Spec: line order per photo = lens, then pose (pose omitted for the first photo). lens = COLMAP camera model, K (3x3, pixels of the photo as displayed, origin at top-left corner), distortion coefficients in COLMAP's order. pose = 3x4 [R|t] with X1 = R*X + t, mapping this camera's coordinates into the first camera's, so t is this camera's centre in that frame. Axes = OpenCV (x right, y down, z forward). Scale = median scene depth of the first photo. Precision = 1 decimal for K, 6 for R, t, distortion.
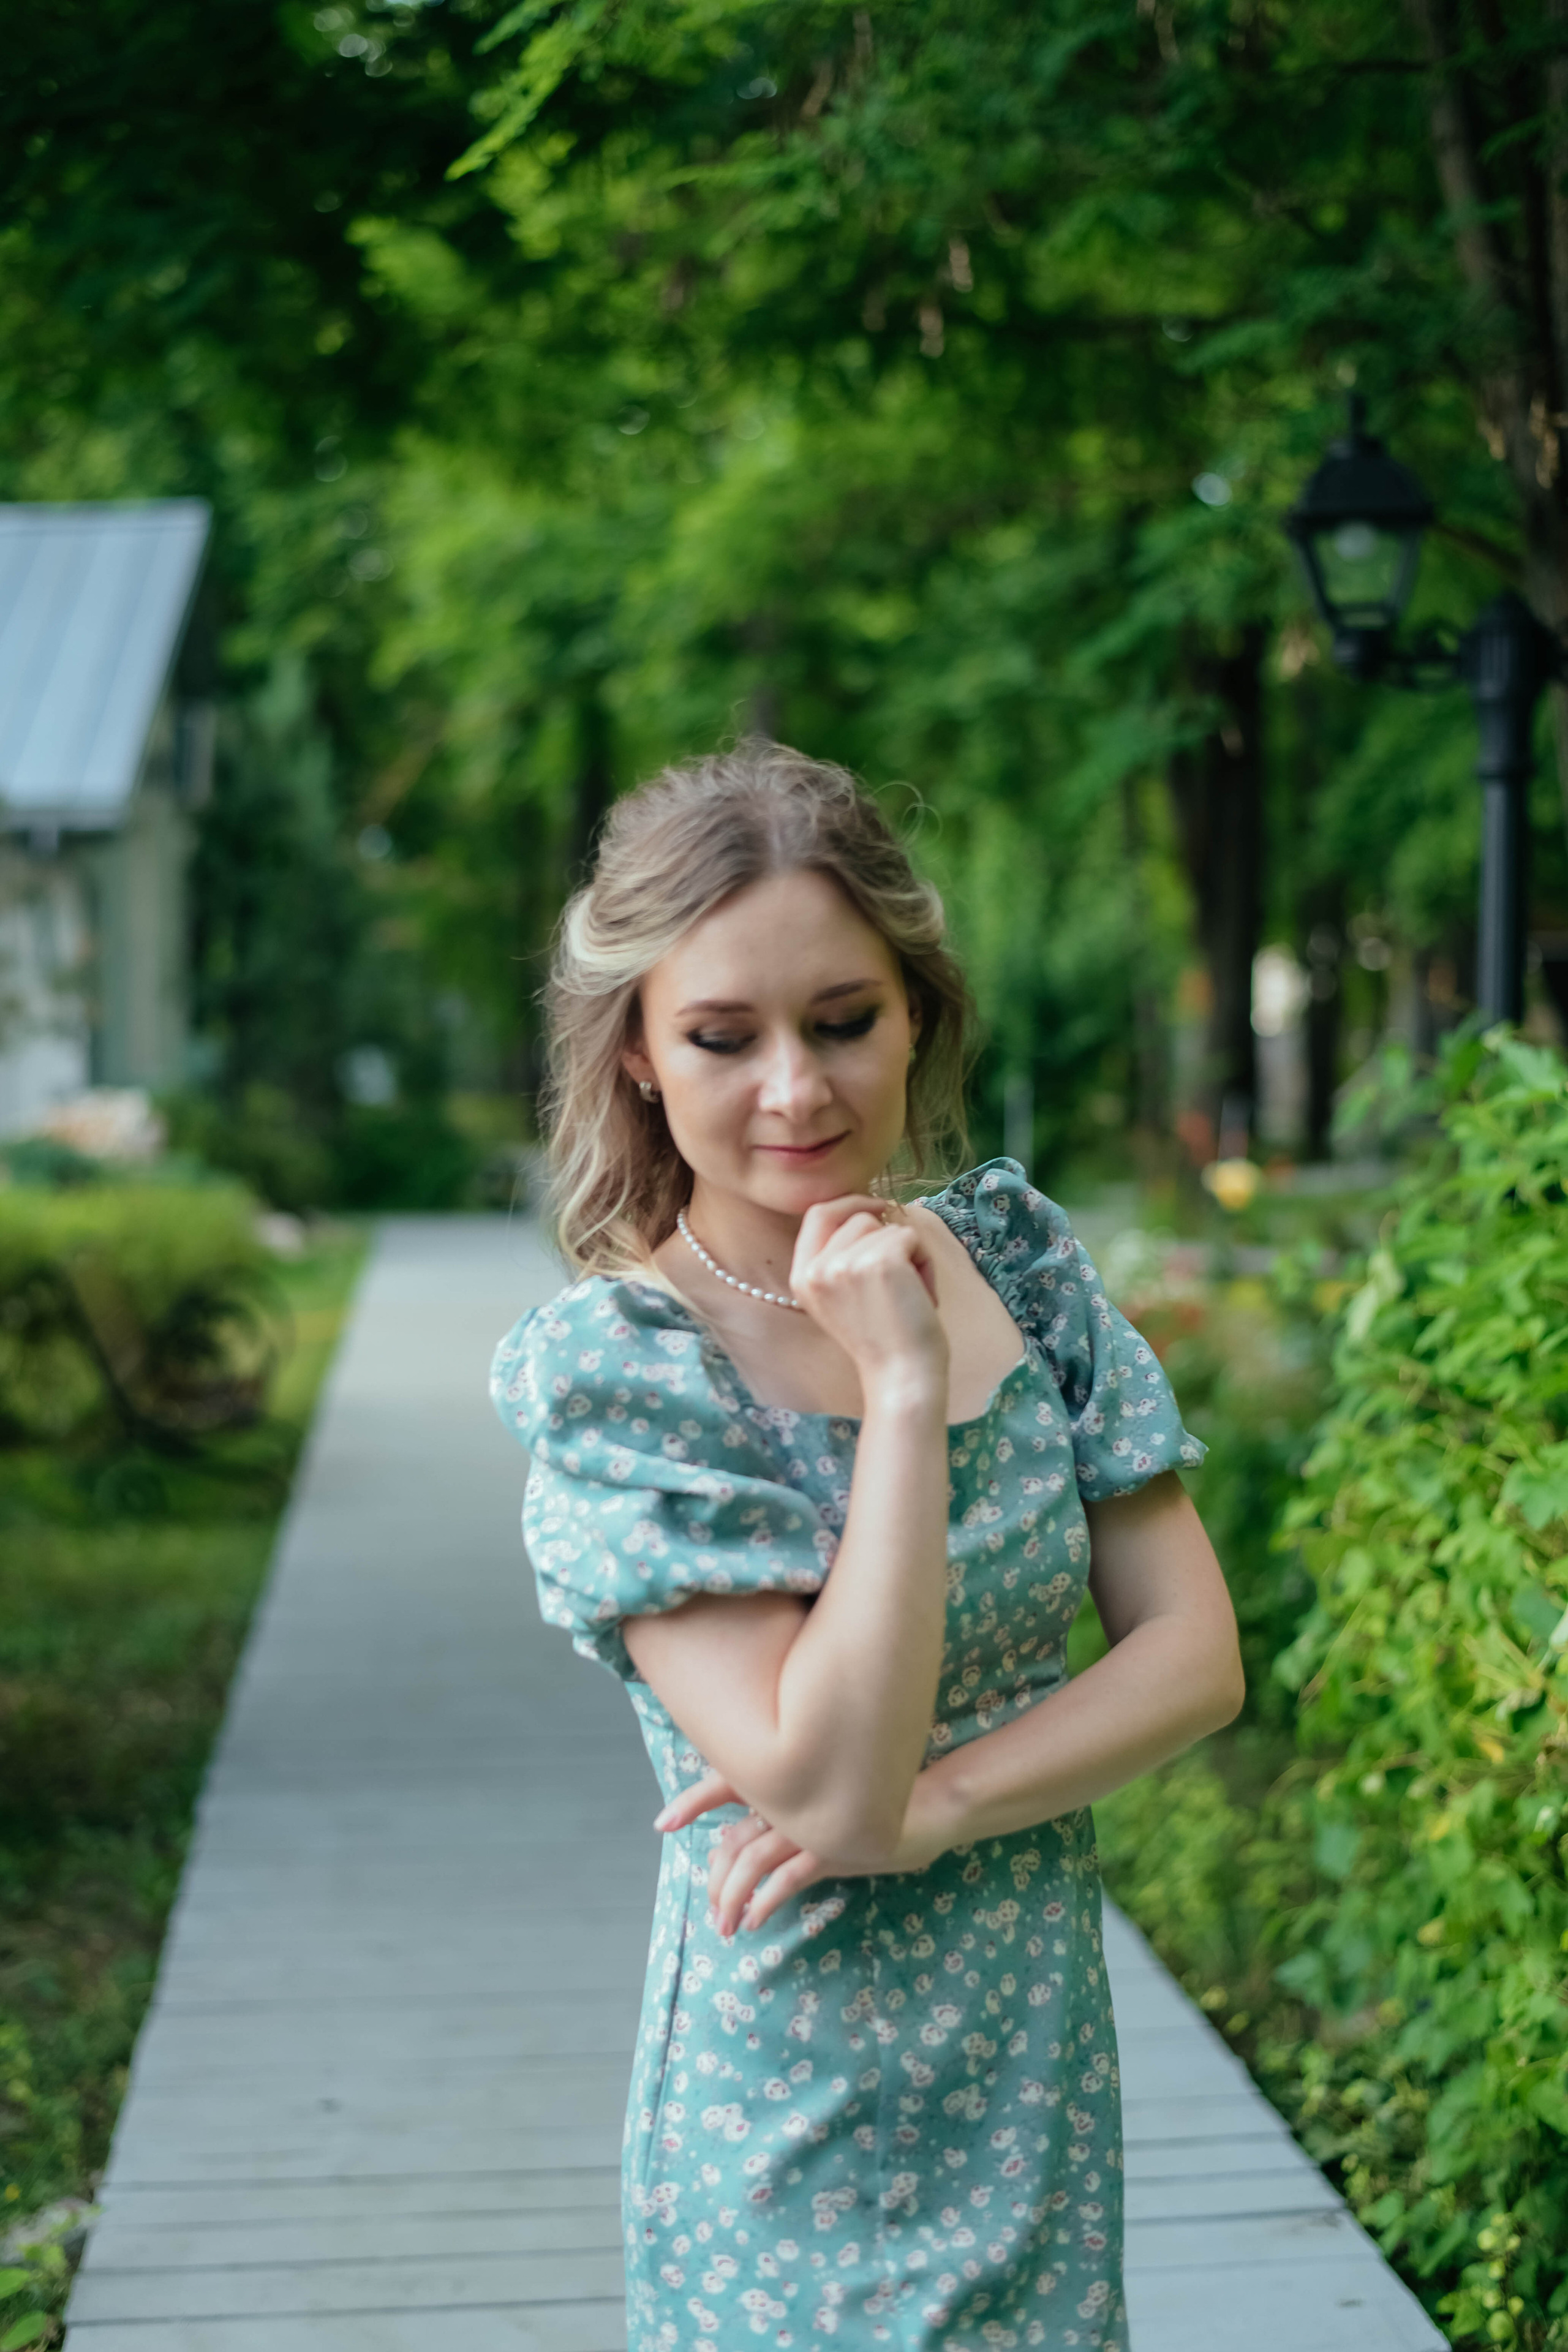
lens RADIAL K [[3400.6, 0, 784.0], [0, 3400.6, 1176.0], [0, 0, 1]] dist [-0.121938, 0.102029]
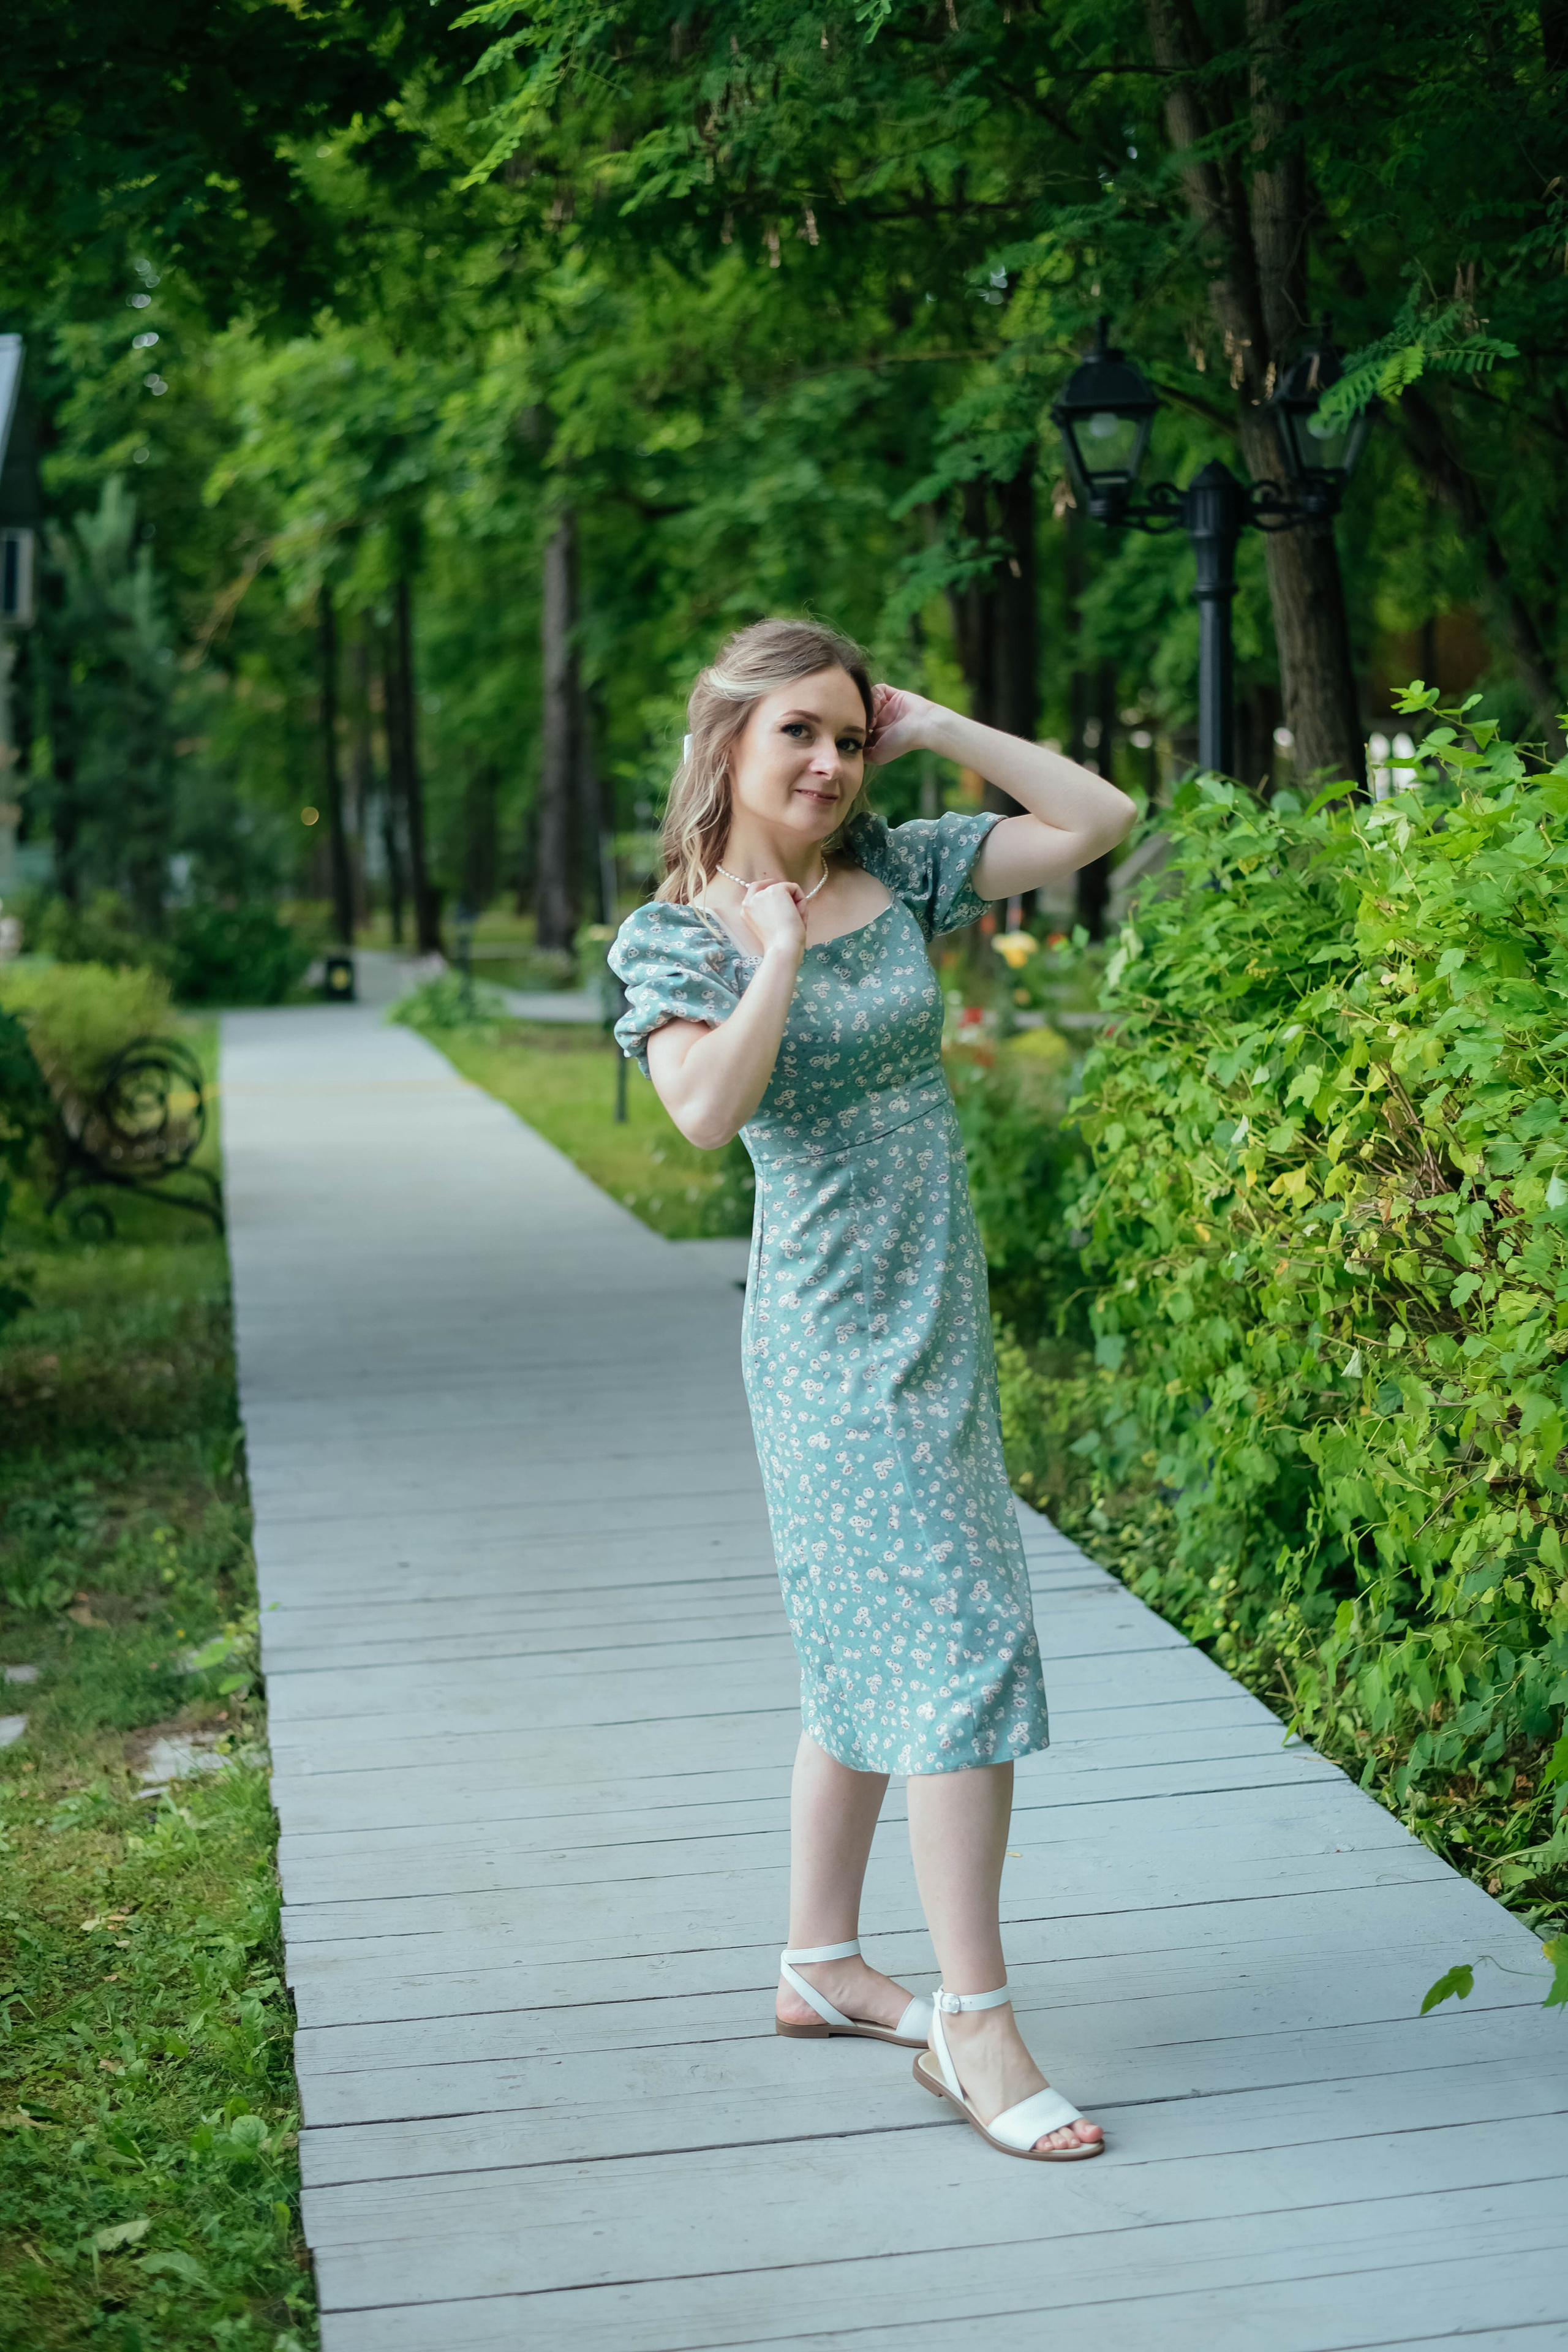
lens RADIAL K [[3400.6, 0, 784.0], [0, 3400.6, 1176.0], [0, 0, 1]] dist [-0.121938, 0.102029]
pose [[0.997555, -0.029891, 0.063166, -0.045716], [0.026122, 0.997876, 0.059668, 0.025426], [-0.064815, -0.057872, 0.996218, -0.307488]]
